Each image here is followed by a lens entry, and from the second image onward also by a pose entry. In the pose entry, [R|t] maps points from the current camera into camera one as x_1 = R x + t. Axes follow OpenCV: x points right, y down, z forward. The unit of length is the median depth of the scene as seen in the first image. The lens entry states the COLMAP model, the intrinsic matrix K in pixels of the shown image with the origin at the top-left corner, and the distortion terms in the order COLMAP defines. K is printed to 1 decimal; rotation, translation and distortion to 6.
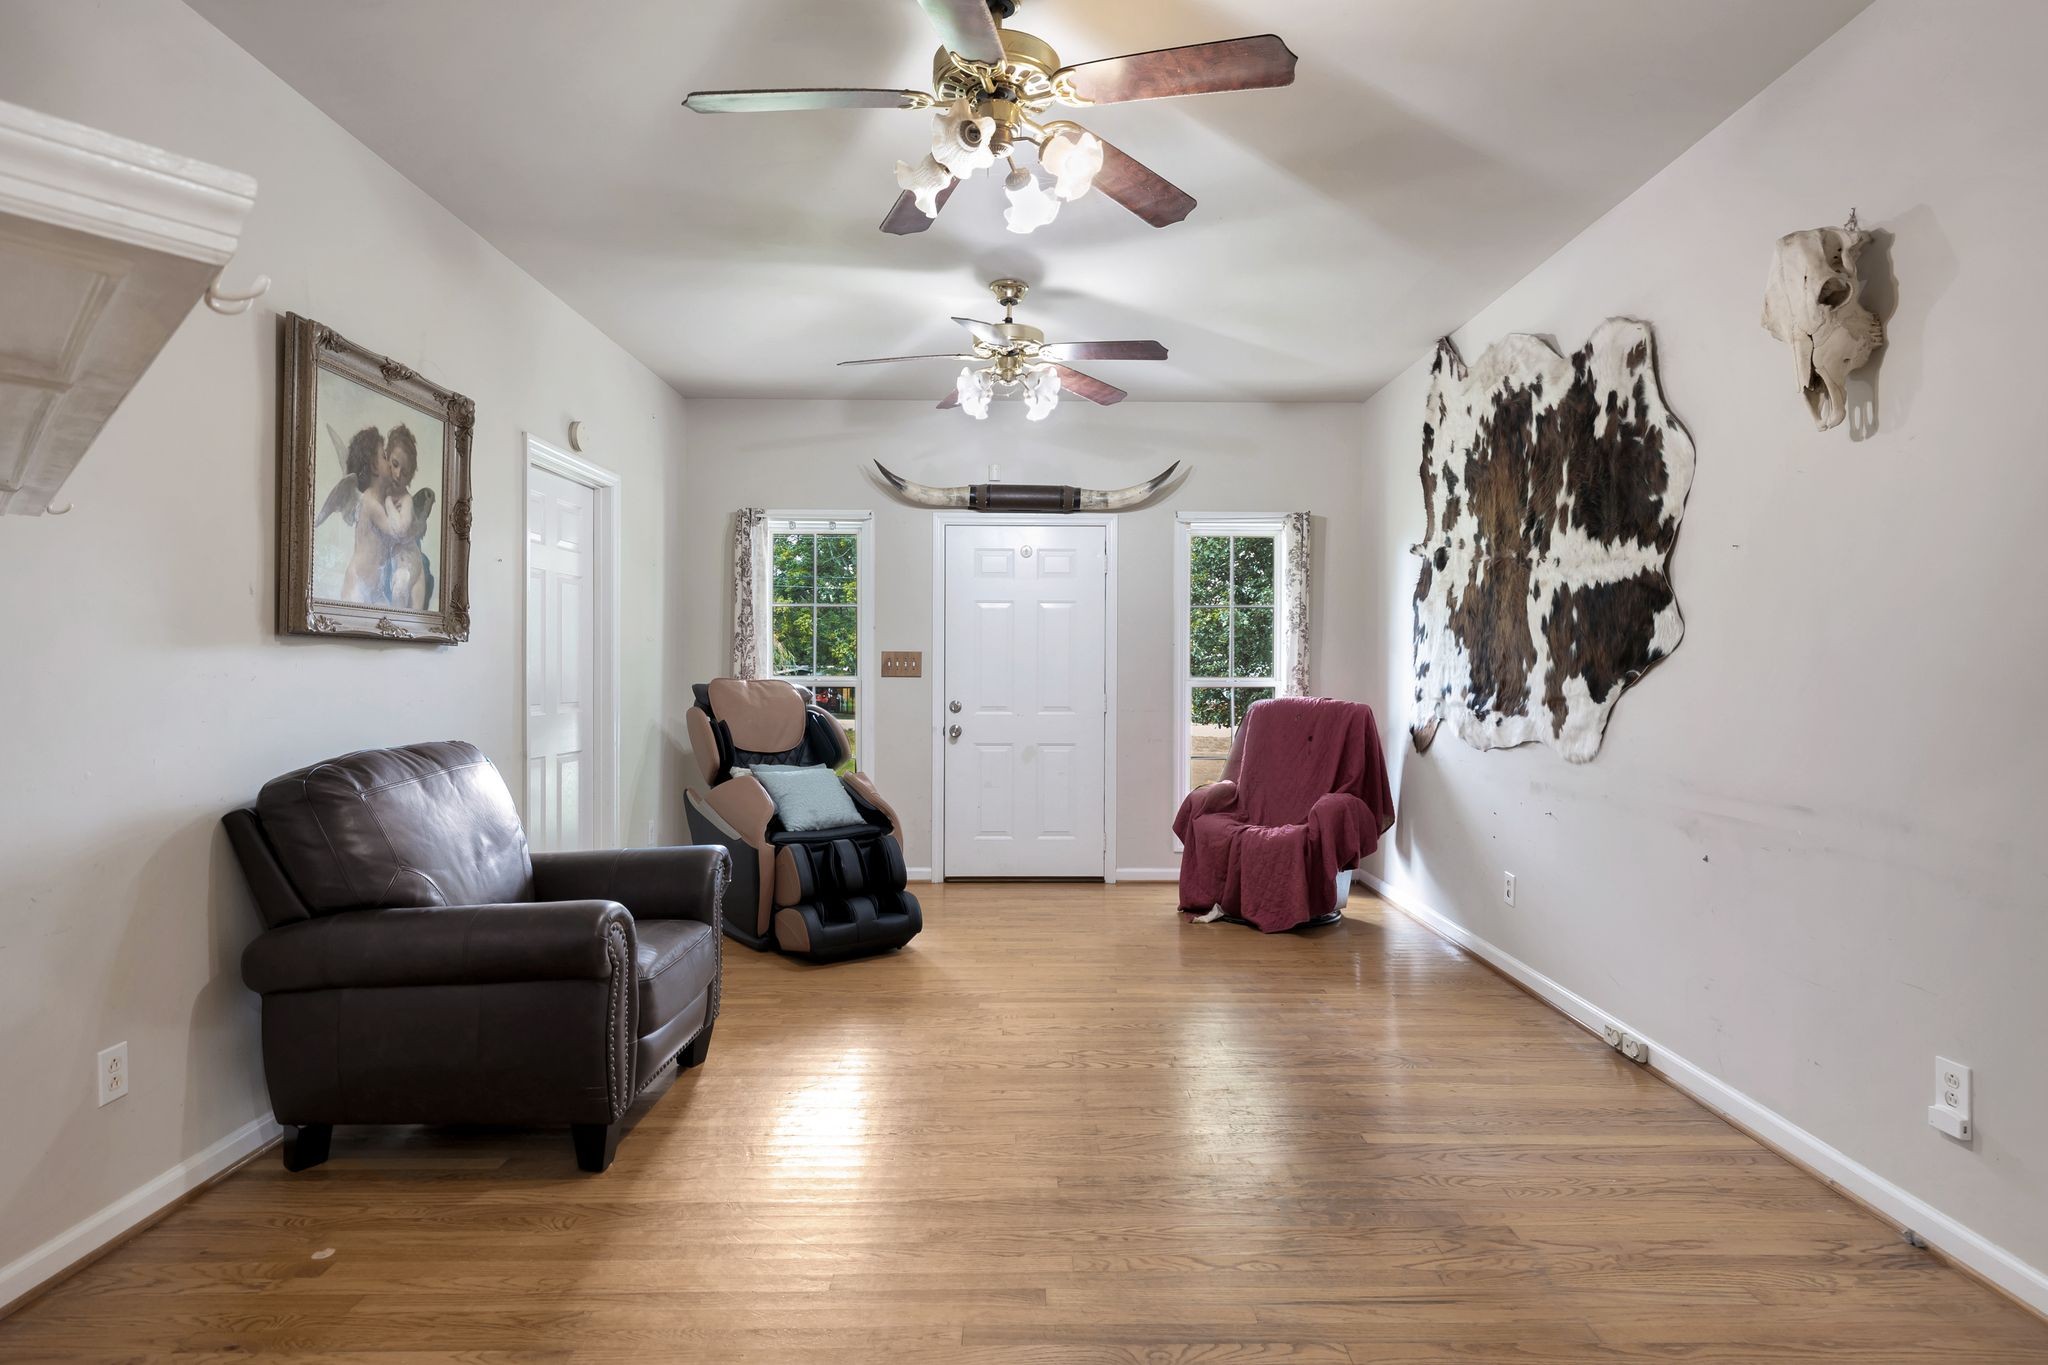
lens RADIAL K [[1082.2, 0, 1027.9], [0, 1082.2, 687.1], [0, 0, 1]] dist [0.000853, -0.001311]
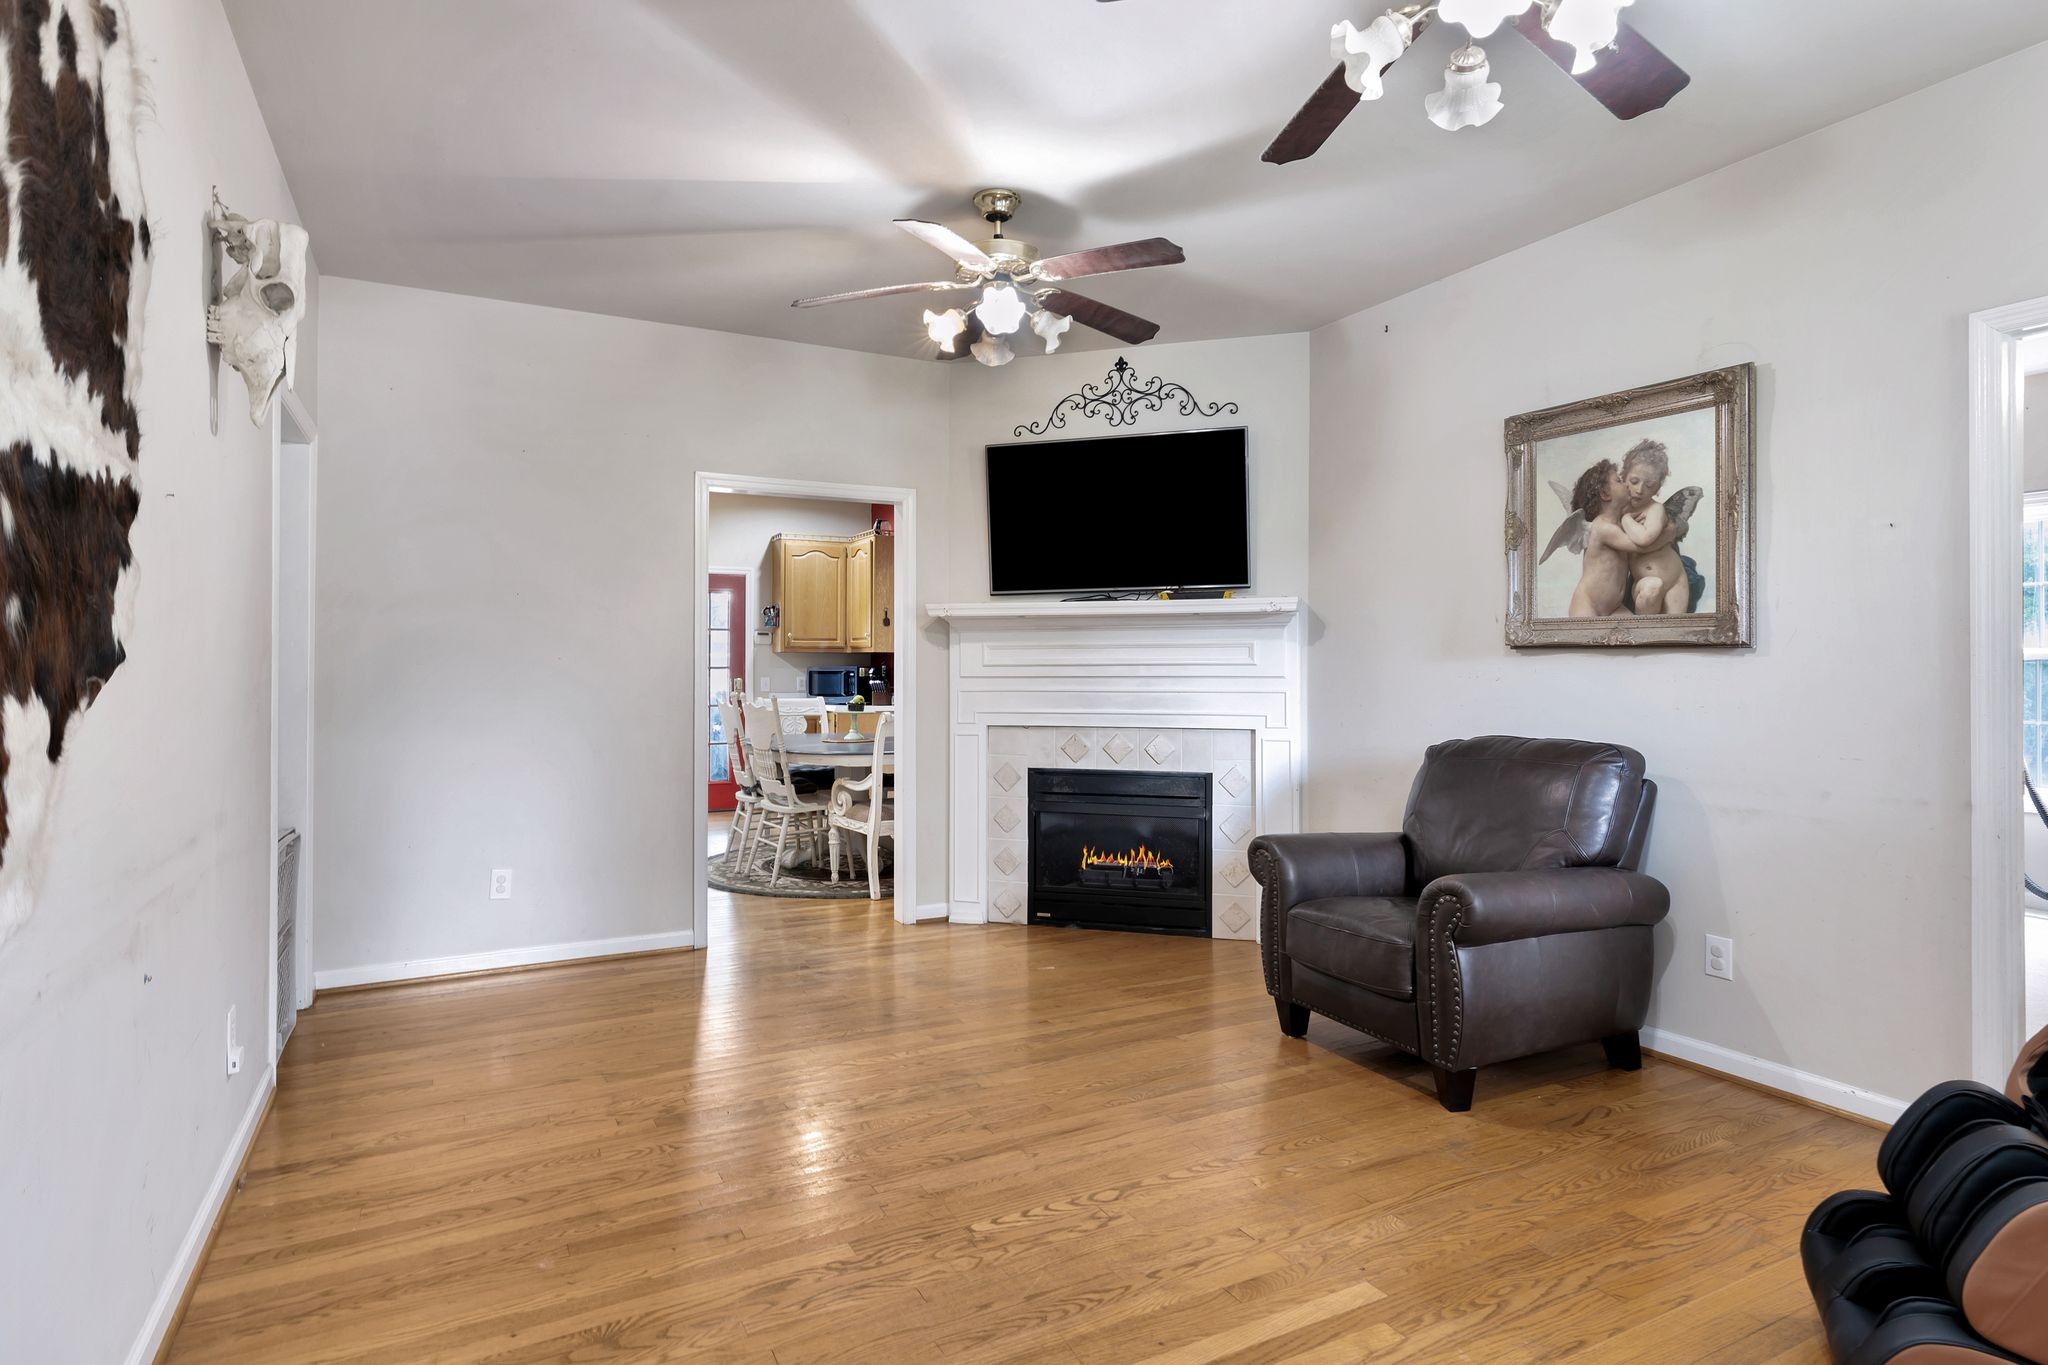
lens RADIAL K [[1082.2, 0, 1034.1], [0, 1082.2, 666.0], [0, 0, 1]] dist [0.000853, -0.001311]
pose [[-0.887192, -0.003429, -0.461387, 0.412754], [-0.010468, 0.999865, 0.012698, -0.030213], [0.461281, 0.016095, -0.887108, 1.599423]]
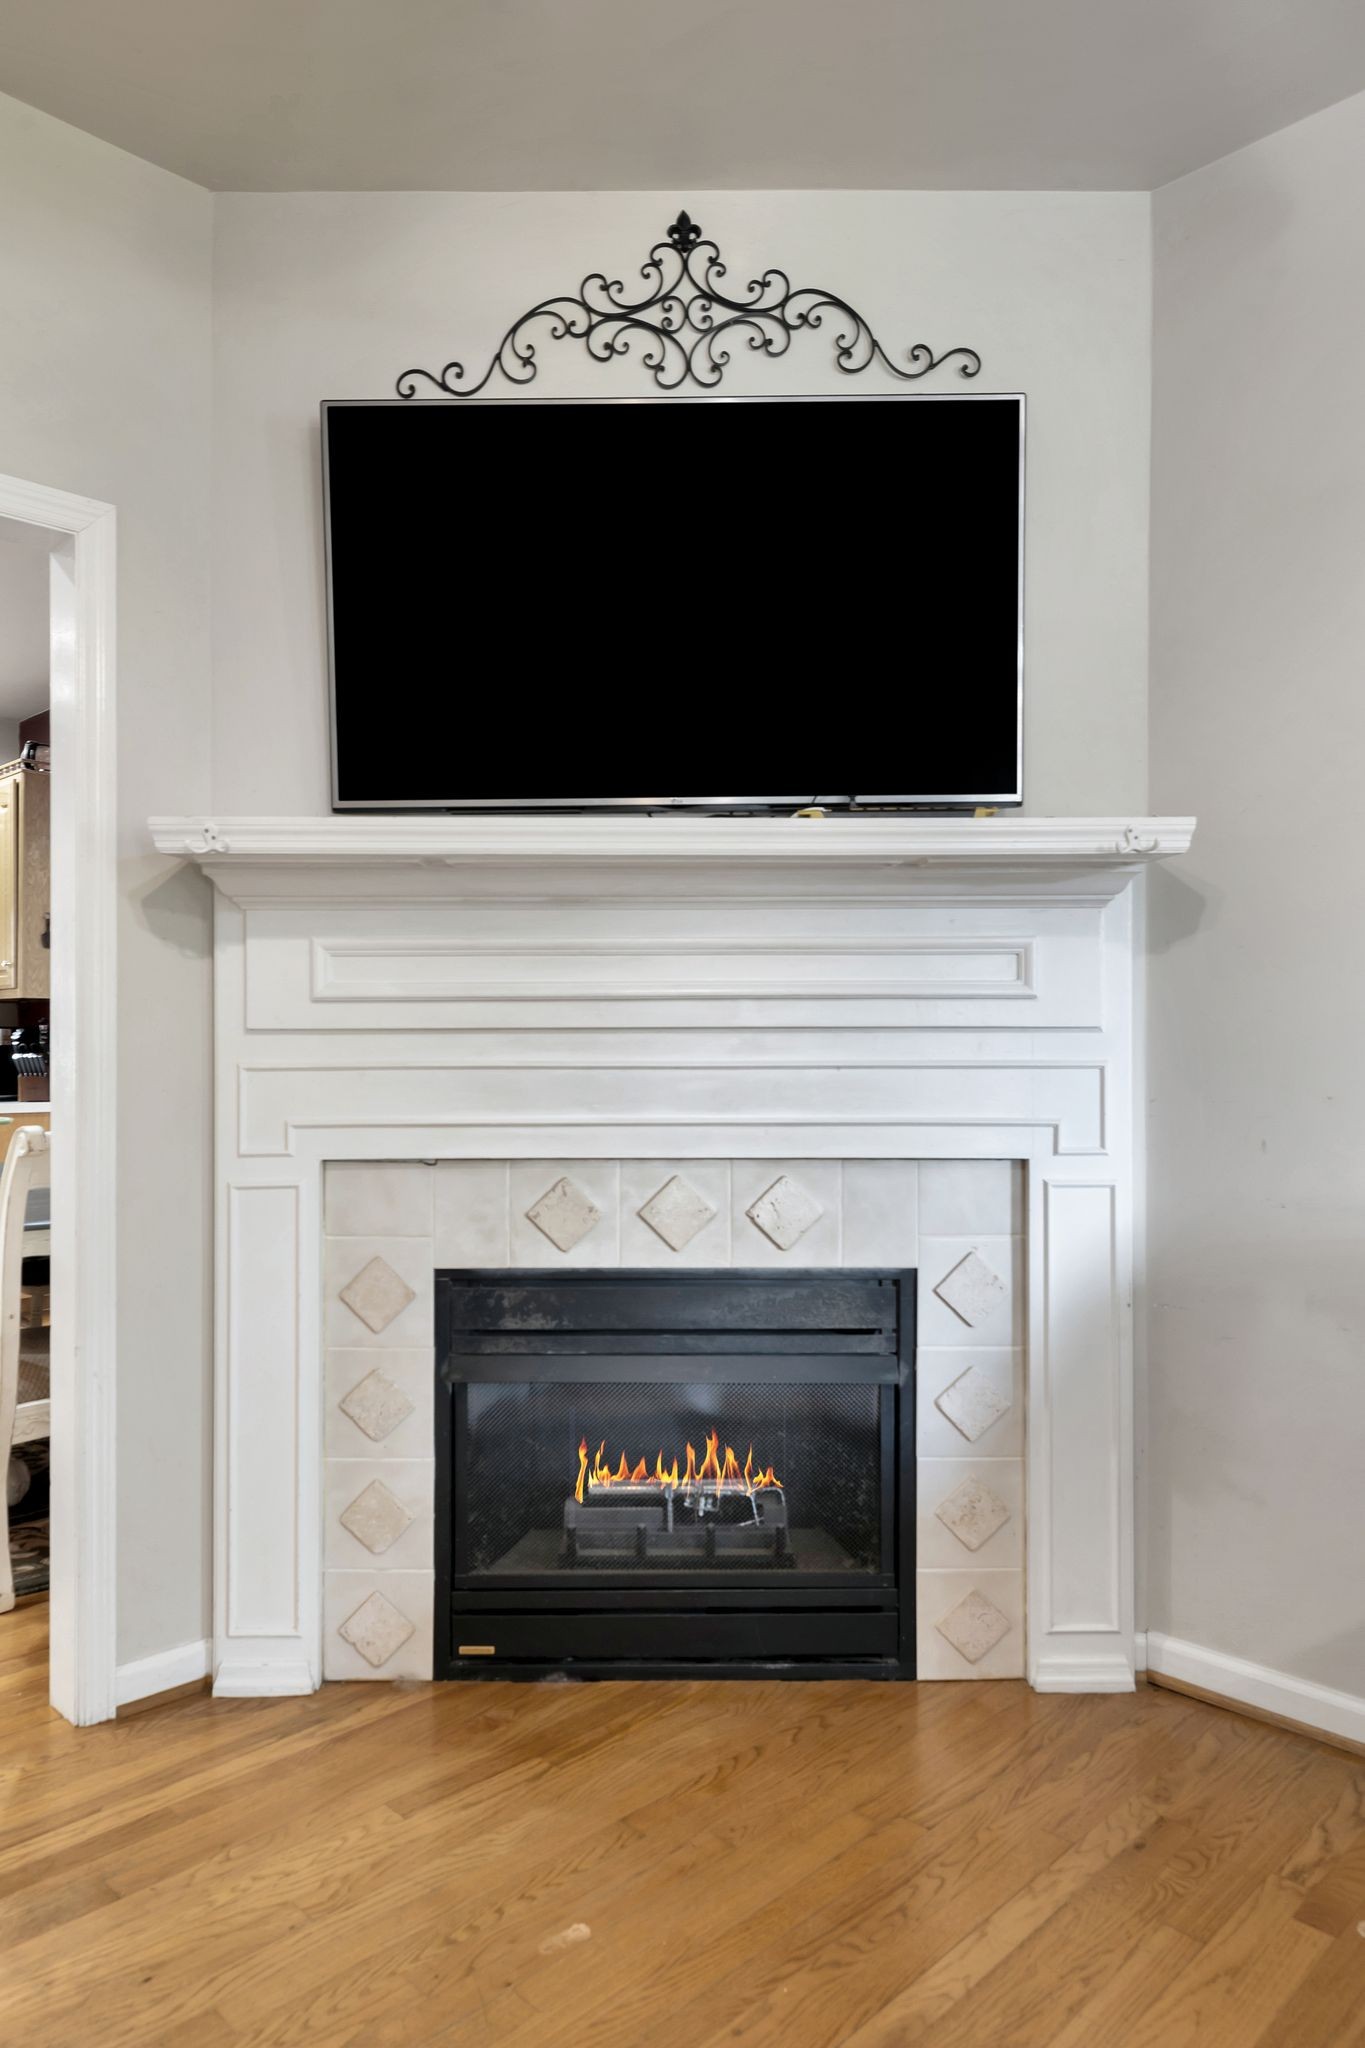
lens RADIAL K [[1362.8, 0, 689.5], [0, 1362.8, 1035.5], [0, 0, 1]] dist [0.002090, -0.000442]
pose [[-0.708783, -0.003554, -0.705417, 0.131438], [-0.014106, 0.999859, 0.009135, -0.000805], [0.705285, 0.016426, -0.708733, 0.846287]]
